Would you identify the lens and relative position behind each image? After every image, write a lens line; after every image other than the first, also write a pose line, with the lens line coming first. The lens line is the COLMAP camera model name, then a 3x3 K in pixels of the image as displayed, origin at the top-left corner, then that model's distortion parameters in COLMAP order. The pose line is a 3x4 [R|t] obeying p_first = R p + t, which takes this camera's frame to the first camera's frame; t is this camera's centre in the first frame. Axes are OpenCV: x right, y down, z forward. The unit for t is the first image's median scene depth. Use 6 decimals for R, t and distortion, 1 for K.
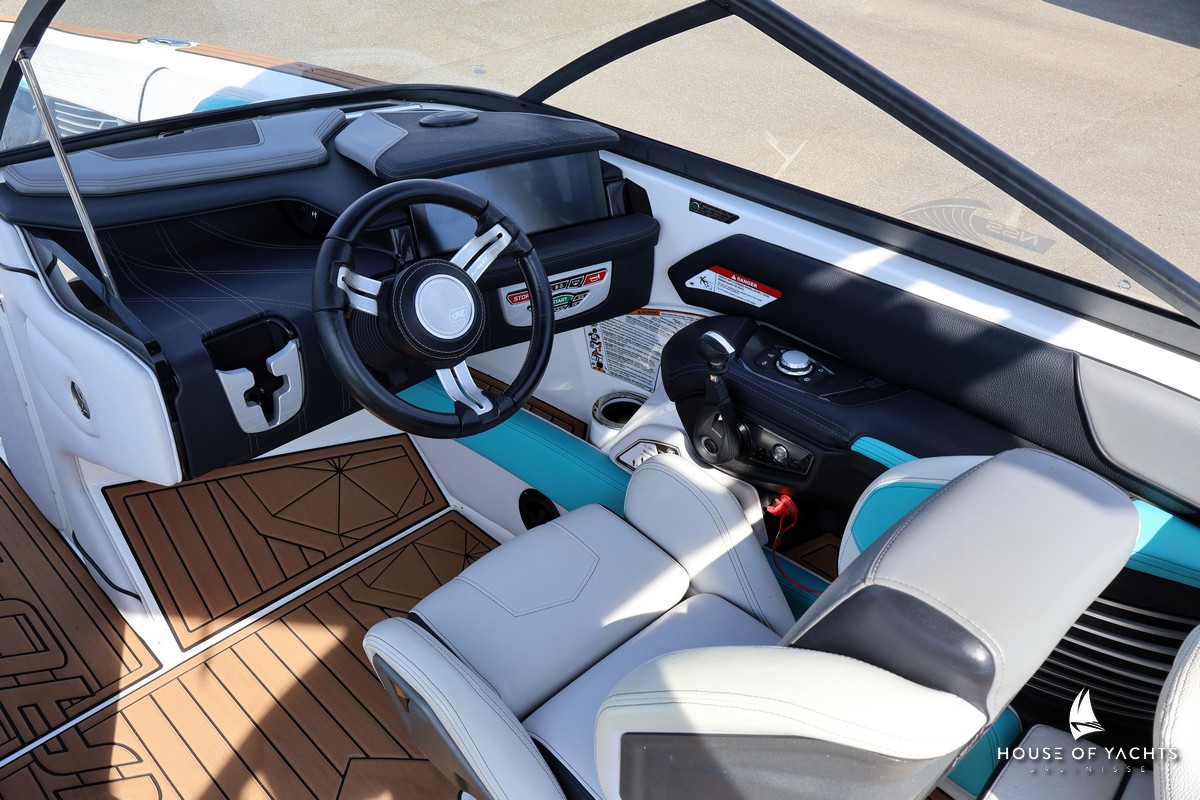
lens RADIAL K [[996.2, 0, 600.0], [0, 996.2, 400.0], [0, 0, 1]] dist [-0.001144, 0.009445]
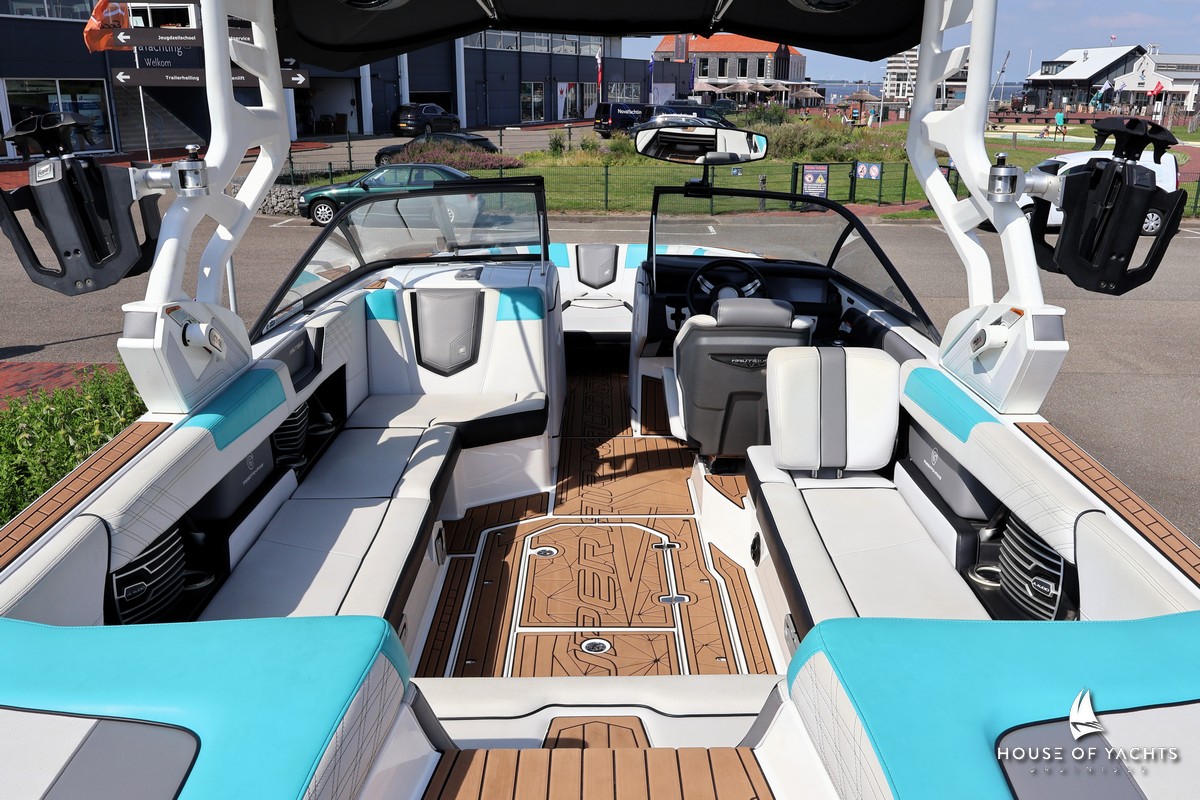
lens RADIAL K [[1052.0, 0, 618.1], [0, 1052.0, 419.8], [0, 0, 1]] dist [0.011698, 0.004569]
pose [[0.728268, 0.195868, -0.656705, 1.491733], [-0.388528, 0.907399, -0.160227, 0.748043], [0.564510, 0.371837, 0.736930, -1.217287]]
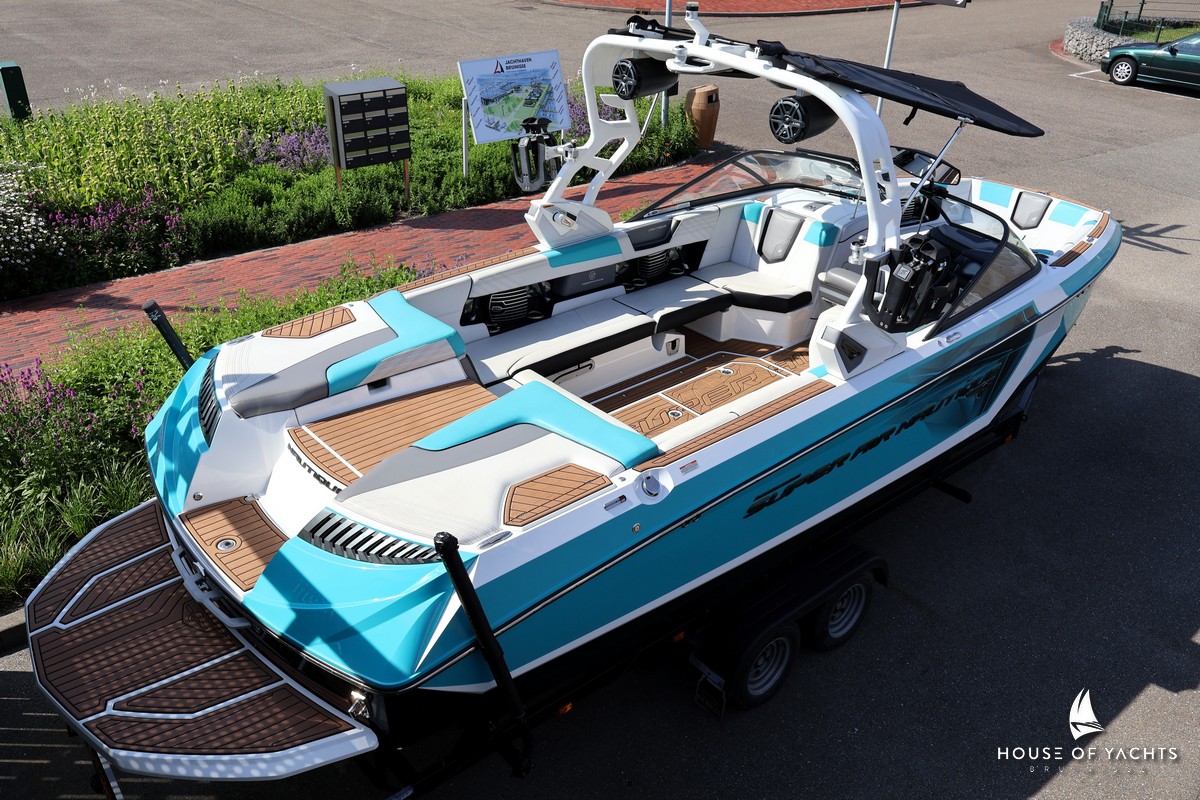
lens RADIAL K [[996.2, 0, 600.0], [0, 996.2, 400.0], [0, 0, 1]] dist [-0.001144, 0.009445]
pose [[-0.046603, 0.471613, -0.880573, 3.526265], [-0.601794, 0.690345, 0.401581, -0.517296], [0.797291, 0.548638, 0.251642, -0.861494]]
